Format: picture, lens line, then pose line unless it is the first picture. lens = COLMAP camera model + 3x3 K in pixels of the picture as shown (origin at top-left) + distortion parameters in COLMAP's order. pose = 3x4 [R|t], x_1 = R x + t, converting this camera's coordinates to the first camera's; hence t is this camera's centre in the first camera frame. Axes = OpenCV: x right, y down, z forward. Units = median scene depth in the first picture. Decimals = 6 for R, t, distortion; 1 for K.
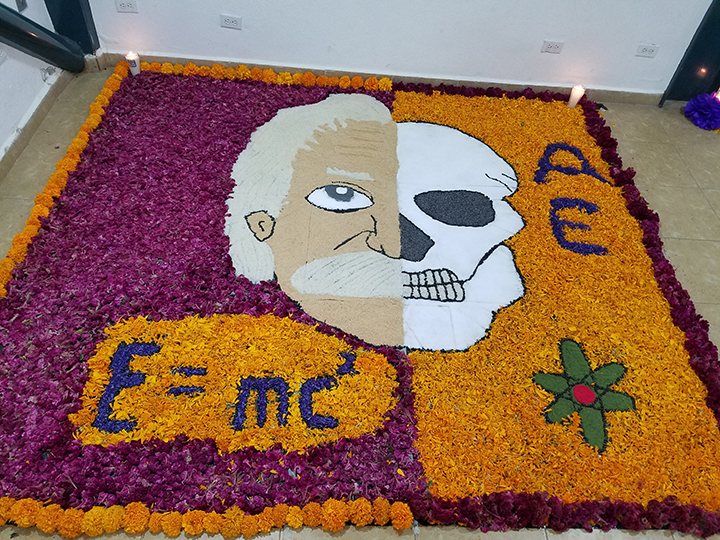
lens RADIAL K [[535.2, 0, 342.5], [0, 535.2, 290.7], [0, 0, 1]] dist [0.157901, -0.250001]
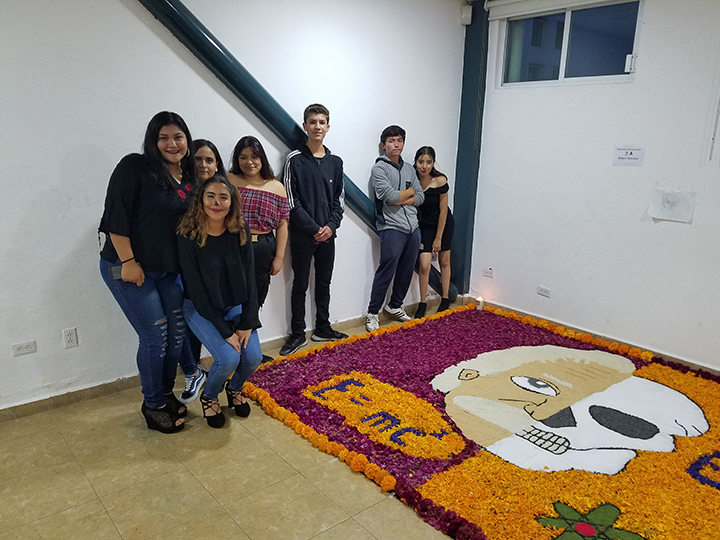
lens RADIAL K [[535.2, 0, 342.5], [0, 535.2, 290.7], [0, 0, 1]] dist [0.157901, -0.250001]
pose [[0.619521, 0.153522, -0.769821, 0.737266], [-0.579046, 0.751513, -0.316122, 0.372089], [0.529999, 0.641607, 0.554474, -0.166977]]
